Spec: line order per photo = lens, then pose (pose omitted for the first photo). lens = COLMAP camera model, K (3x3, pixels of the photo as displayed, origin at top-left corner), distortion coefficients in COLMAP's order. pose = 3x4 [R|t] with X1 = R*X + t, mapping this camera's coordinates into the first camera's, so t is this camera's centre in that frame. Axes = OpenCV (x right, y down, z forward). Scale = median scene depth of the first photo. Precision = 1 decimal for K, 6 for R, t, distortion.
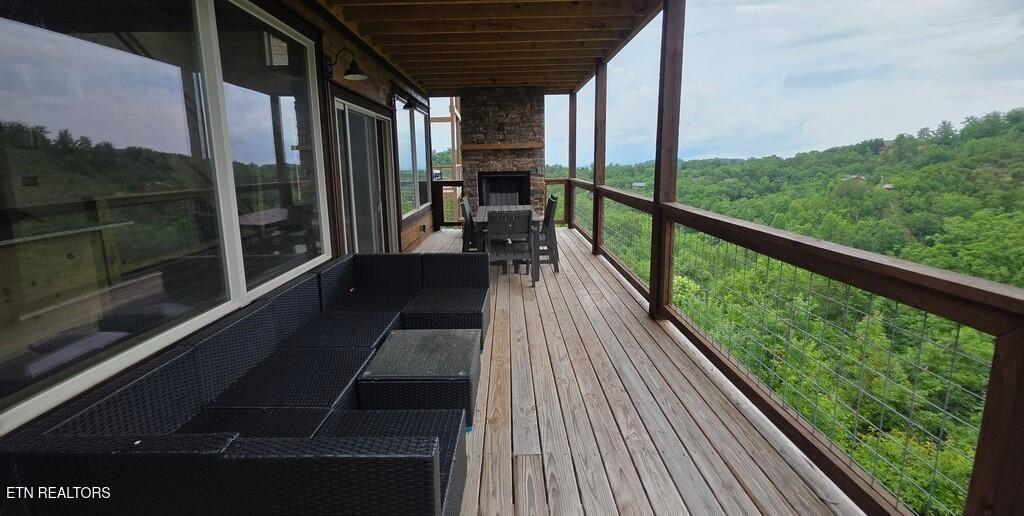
lens RADIAL K [[491.6, 0, 512.0], [0, 491.6, 258.0], [0, 0, 1]] dist [-0.000691, -0.000315]
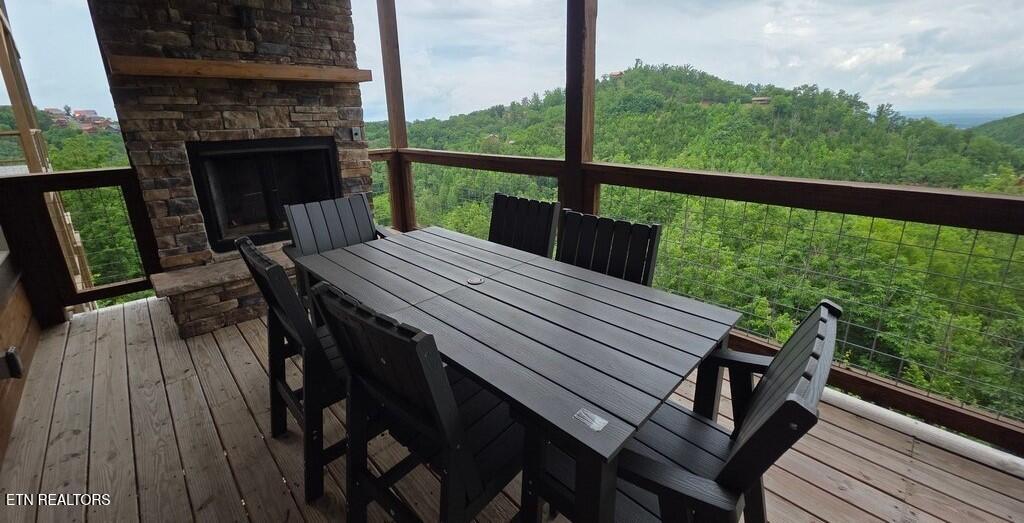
lens RADIAL K [[416.5, 0, 513.7], [0, 416.5, 237.7], [0, 0, 1]] dist [0.001357, 0.000136]
pose [[0.712147, -0.192474, 0.675130, -0.035642], [0.146147, 0.981259, 0.125588, -0.033650], [-0.686649, 0.009231, 0.726930, 0.187820]]
